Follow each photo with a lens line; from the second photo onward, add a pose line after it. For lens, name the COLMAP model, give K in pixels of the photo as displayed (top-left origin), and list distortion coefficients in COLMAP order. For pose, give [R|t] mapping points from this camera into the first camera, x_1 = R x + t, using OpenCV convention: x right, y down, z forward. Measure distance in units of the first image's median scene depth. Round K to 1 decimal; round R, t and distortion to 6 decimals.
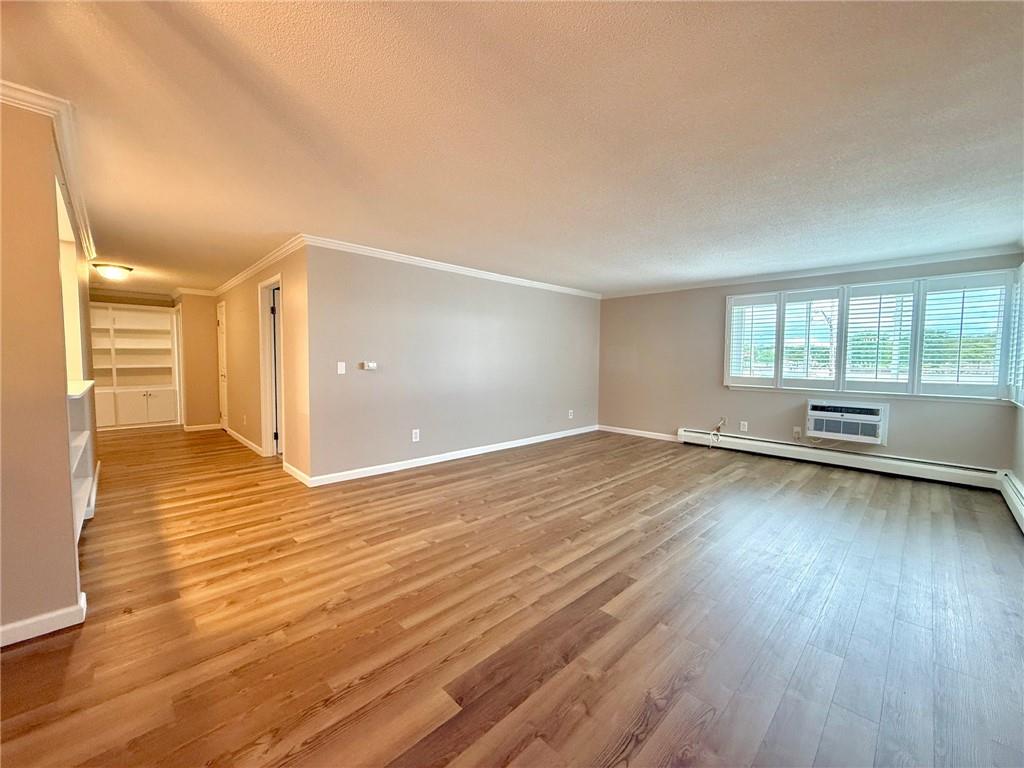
lens RADIAL K [[407.4, 0, 510.0], [0, 407.4, 388.2], [0, 0, 1]] dist [0.000141, 0.000168]
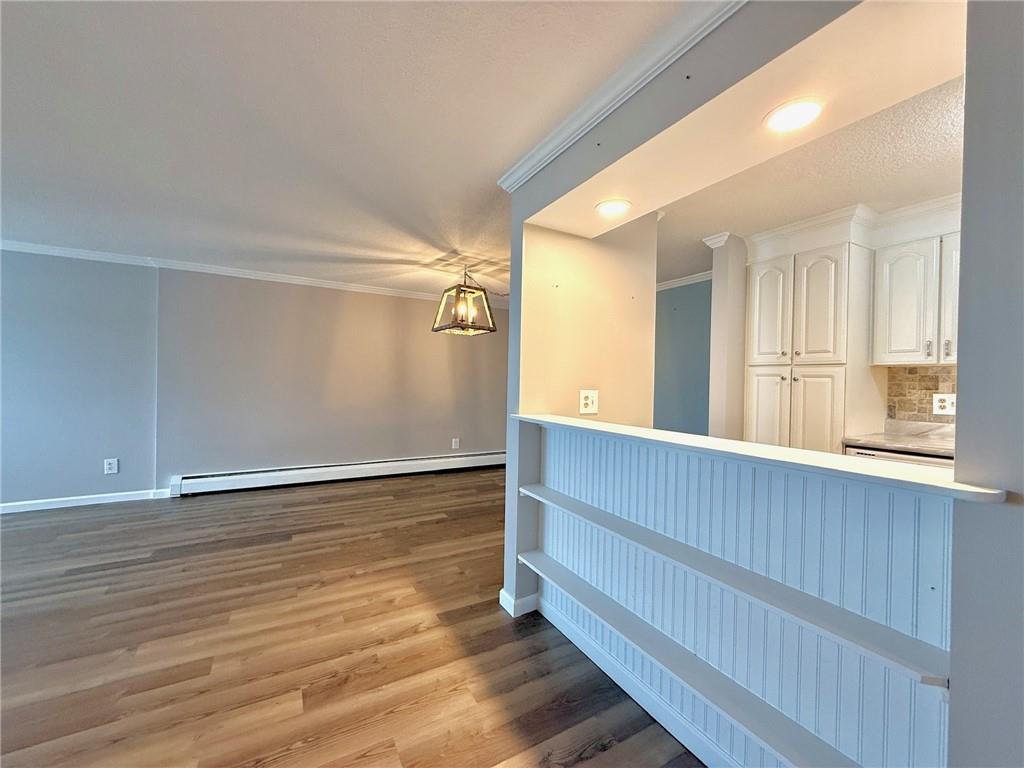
lens RADIAL K [[407.4, 0, 510.0], [0, 407.4, 382.1], [0, 0, 1]] dist [0.000141, 0.000168]
pose [[-0.966342, -0.026167, 0.255928, -0.742951], [-0.009653, 0.997801, 0.065571, -0.081719], [-0.257081, 0.060893, -0.964470, 1.145299]]
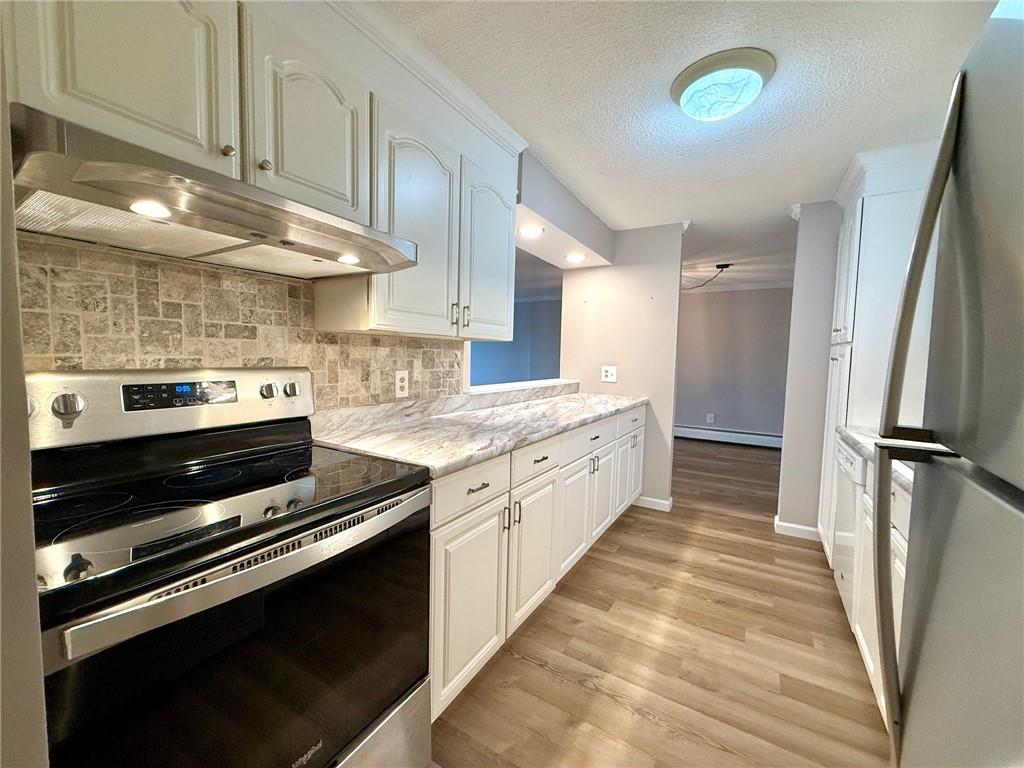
lens RADIAL K [[407.4, 0, 508.8], [0, 407.4, 382.7], [0, 0, 1]] dist [0.000141, 0.000168]
pose [[-0.249520, -0.078882, 0.965151, -1.629788], [0.041021, 0.994921, 0.091921, -0.088709], [-0.967500, 0.062528, -0.245017, 0.955391]]
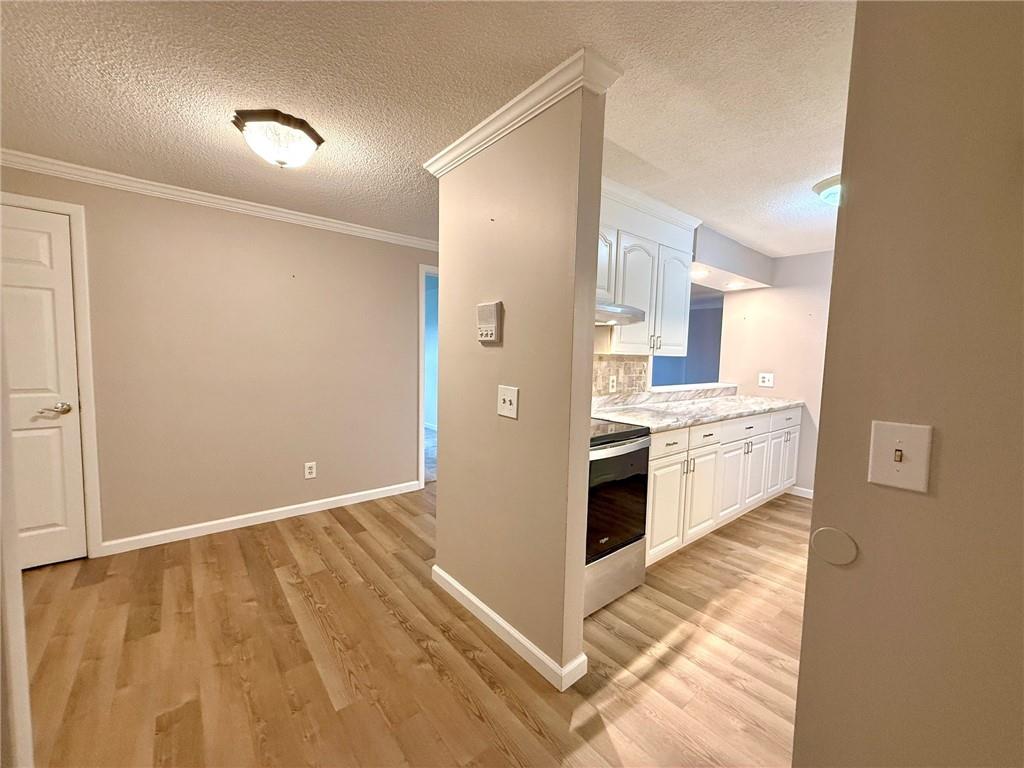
lens RADIAL K [[407.4, 0, 509.2], [0, 407.4, 383.3], [0, 0, 1]] dist [0.000141, 0.000168]
pose [[0.086071, -0.078424, 0.993198, -1.961645], [0.045363, 0.996172, 0.074728, -0.120196], [-0.995256, 0.038622, 0.089299, 1.105913]]
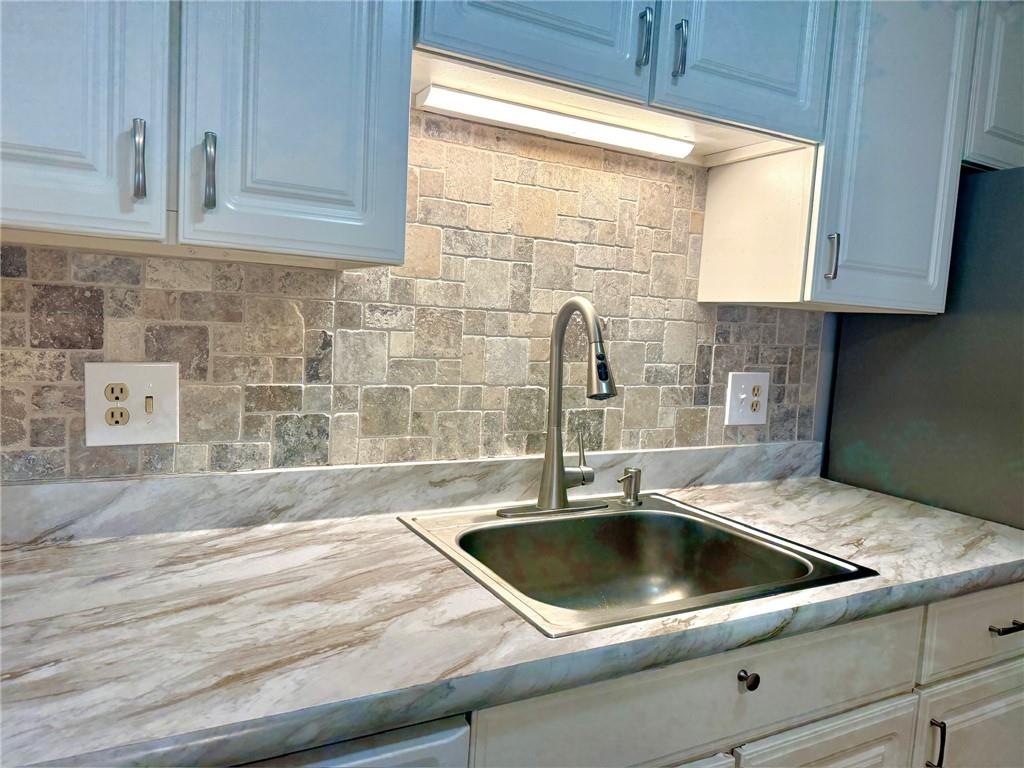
lens RADIAL K [[725.0, 0, 510.2], [0, 725.0, 384.1], [0, 0, 1]] dist [0.062007, -0.041354]
pose [[-0.272190, 0.061066, -0.960304, -1.046316], [-0.124589, 0.987347, 0.098099, -0.064976], [0.954144, 0.146345, -0.261138, 0.476801]]
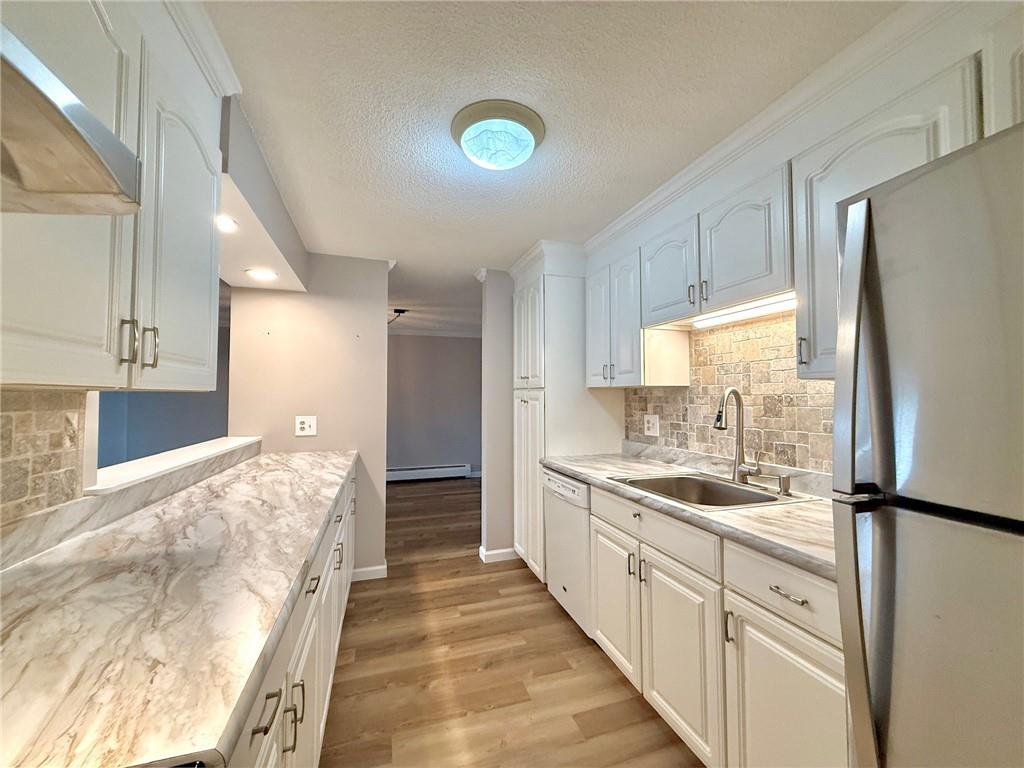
lens RADIAL K [[407.4, 0, 509.2], [0, 407.4, 383.6], [0, 0, 1]] dist [0.000141, 0.000168]
pose [[-0.895465, 0.006743, 0.445081, -1.430096], [0.023399, 0.999216, 0.031939, -0.107056], [-0.444517, 0.039014, -0.894921, 1.005882]]
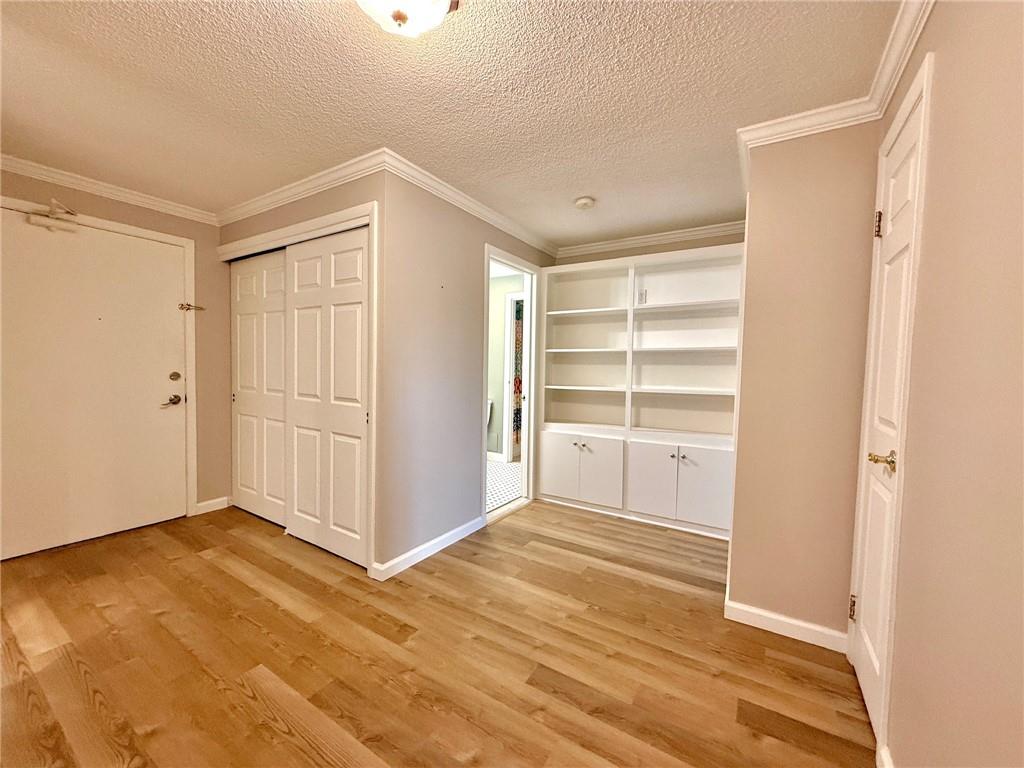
lens RADIAL K [[407.4, 0, 509.4], [0, 407.4, 383.2], [0, 0, 1]] dist [0.000141, 0.000168]
pose [[0.230582, 0.034829, -0.972429, -1.060819], [-0.085164, 0.996247, 0.015488, -0.107086], [0.969319, 0.079245, 0.232683, 1.483620]]
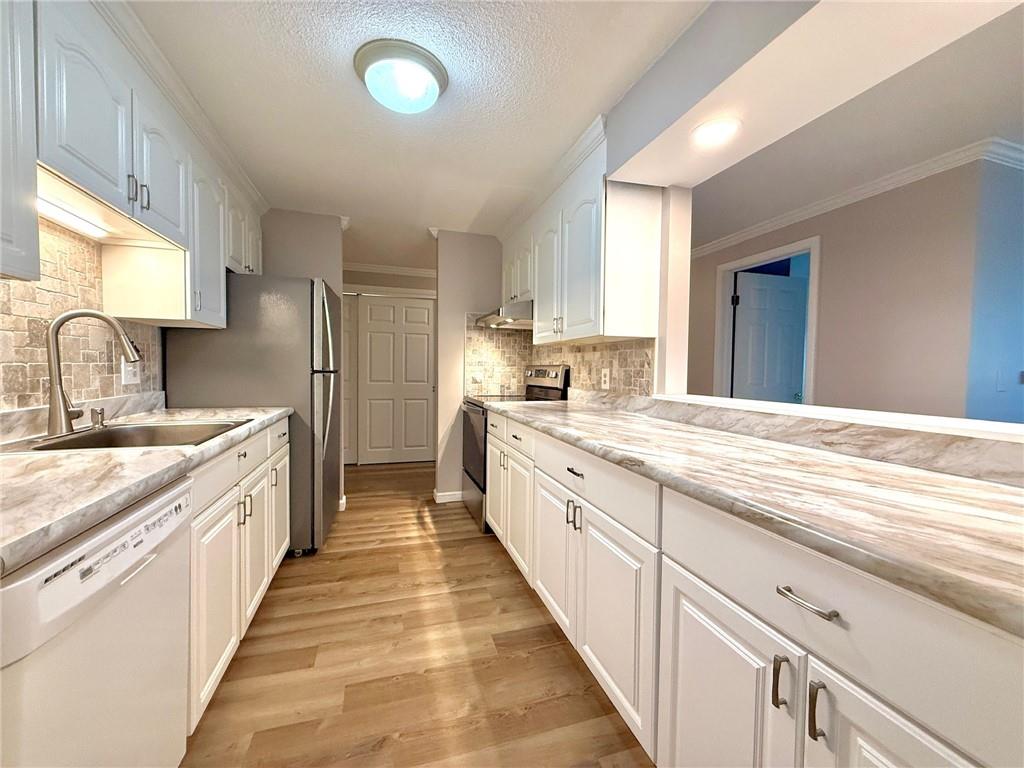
lens RADIAL K [[407.4, 0, 508.4], [0, 407.4, 383.9], [0, 0, 1]] dist [0.000141, 0.000168]
pose [[0.893454, 0.018963, -0.448753, -0.886723], [-0.034708, 0.999036, -0.026887, -0.007416], [0.447811, 0.039598, 0.893251, 0.235006]]
